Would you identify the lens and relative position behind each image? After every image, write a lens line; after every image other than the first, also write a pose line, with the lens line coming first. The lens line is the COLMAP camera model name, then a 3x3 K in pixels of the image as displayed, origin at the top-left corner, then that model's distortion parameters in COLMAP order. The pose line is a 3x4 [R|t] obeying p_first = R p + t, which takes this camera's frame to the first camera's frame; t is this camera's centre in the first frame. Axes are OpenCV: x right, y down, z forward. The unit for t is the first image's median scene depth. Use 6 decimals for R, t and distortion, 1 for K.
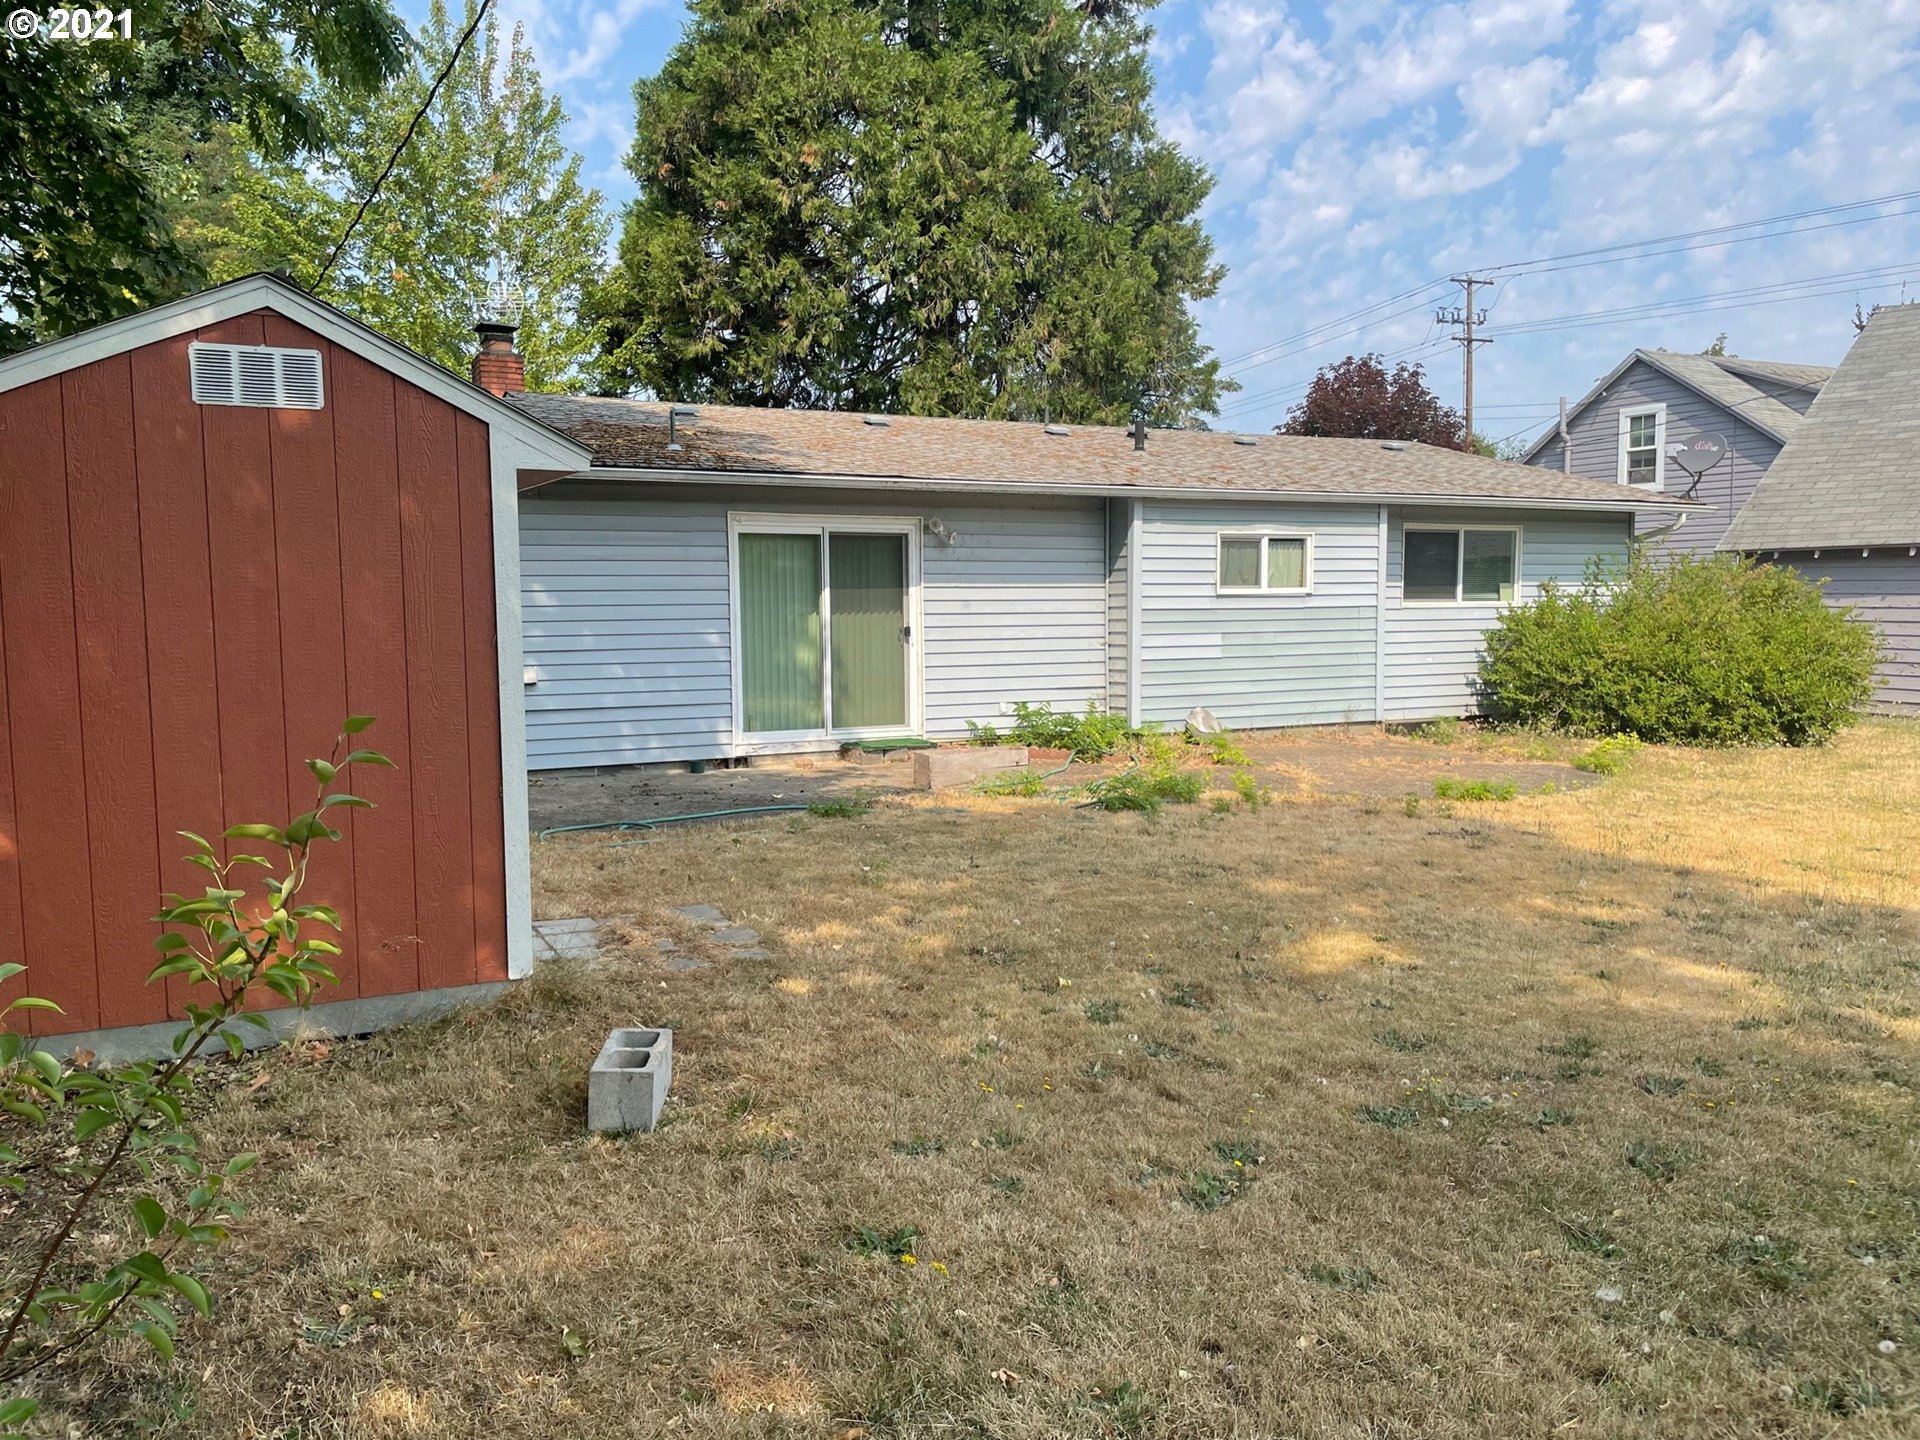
lens RADIAL K [[1460.6, 0, 960.0], [0, 1460.6, 718.1], [0, 0, 1]] dist [0.080976, -0.106345]
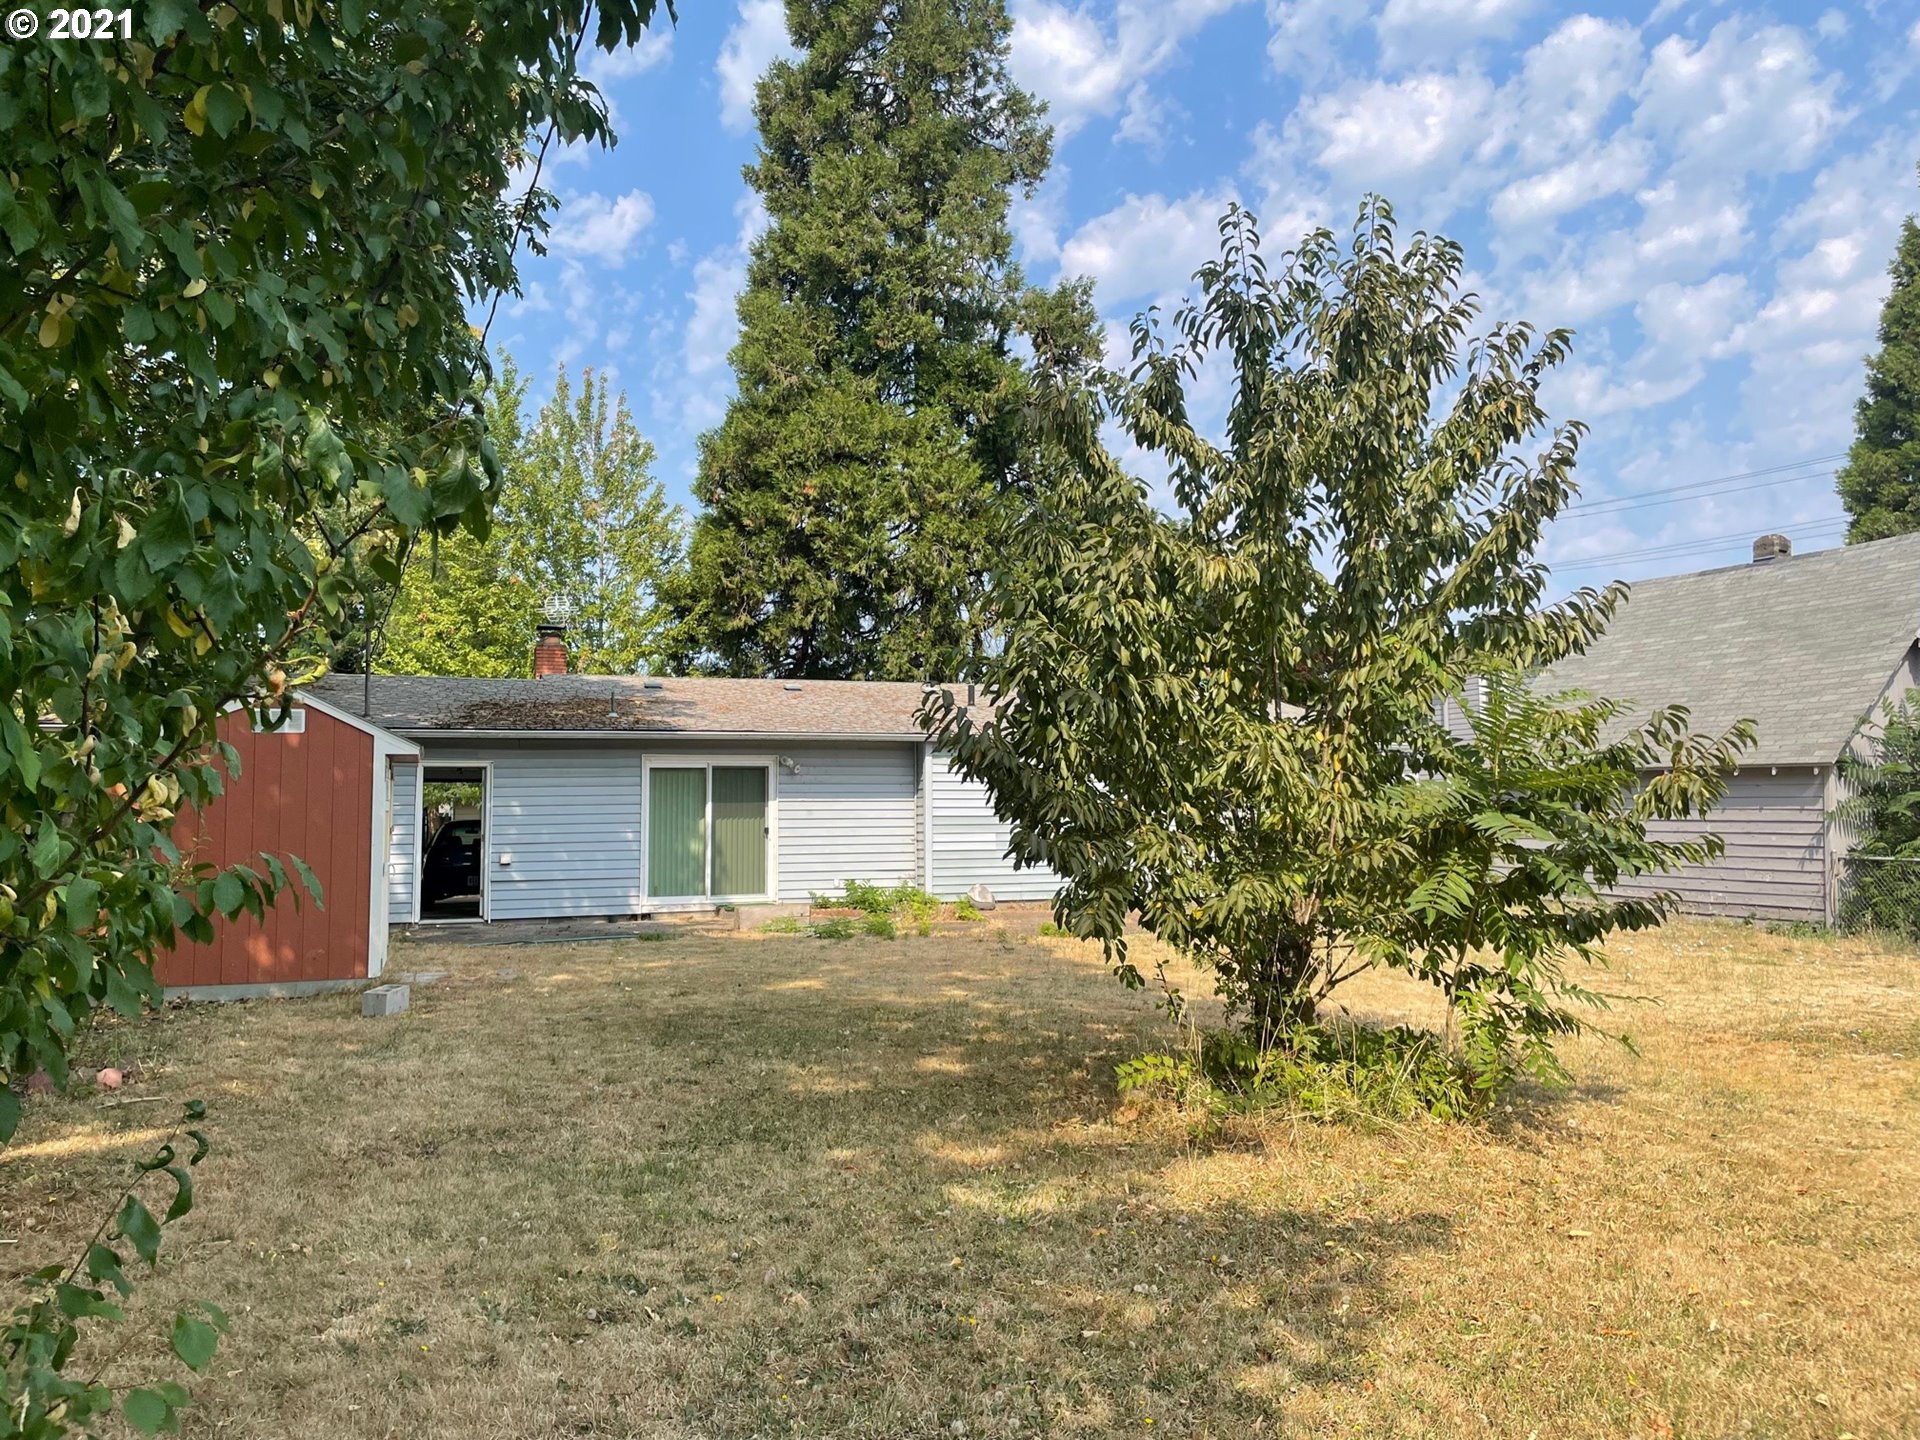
lens RADIAL K [[1460.6, 0, 943.1], [0, 1460.6, 720.6], [0, 0, 1]] dist [0.080976, -0.106345]
pose [[0.989198, -0.012859, -0.146018, 0.208092], [-0.008286, 0.989647, -0.143285, 0.024103], [0.146349, 0.142947, 0.978850, -0.264616]]
